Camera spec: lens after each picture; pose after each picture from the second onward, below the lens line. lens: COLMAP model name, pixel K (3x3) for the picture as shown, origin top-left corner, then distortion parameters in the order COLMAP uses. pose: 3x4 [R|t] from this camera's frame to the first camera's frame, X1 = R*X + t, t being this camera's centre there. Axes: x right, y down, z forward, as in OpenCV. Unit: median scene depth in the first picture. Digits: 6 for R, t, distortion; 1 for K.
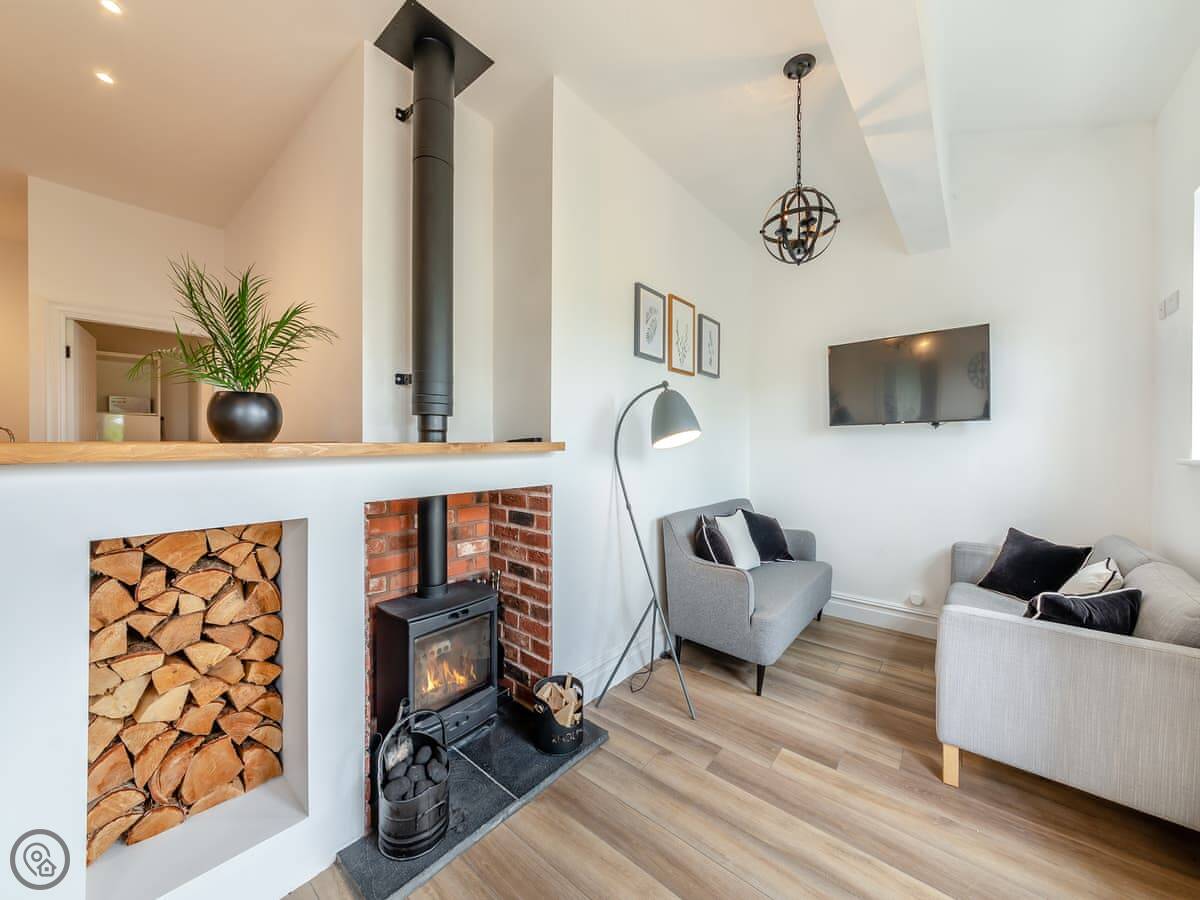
lens RADIAL K [[415.9, 0, 600.0], [0, 415.9, 446.9], [0, 0, 1]] dist [0.000358, 0.000030]
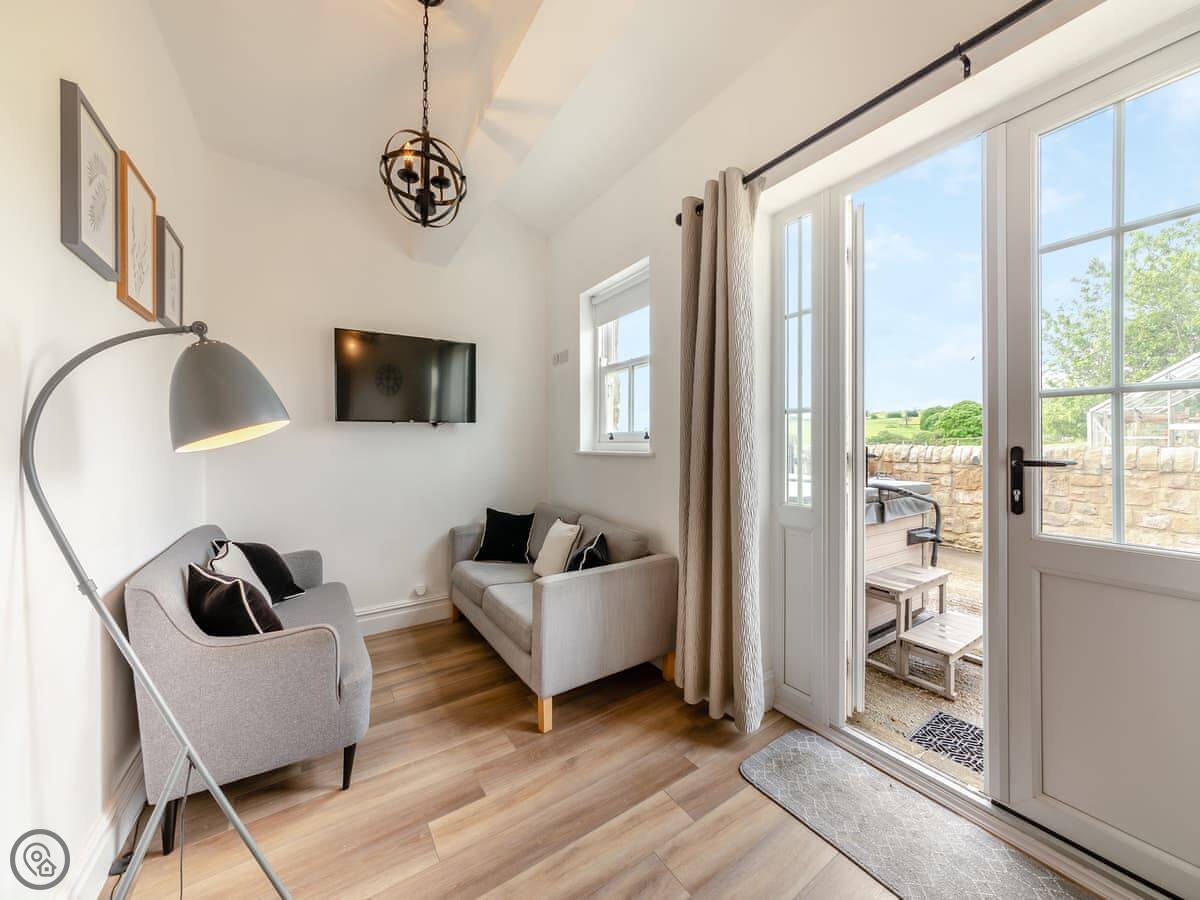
lens RADIAL K [[431.3, 0, 591.6], [0, 431.3, 444.1], [0, 0, 1]] dist [-0.001680, 0.003728]
pose [[0.315112, -0.005099, 0.949041, -0.179867], [0.007426, 0.999968, 0.002906, -0.003165], [-0.949025, 0.006132, 0.315140, 0.322604]]
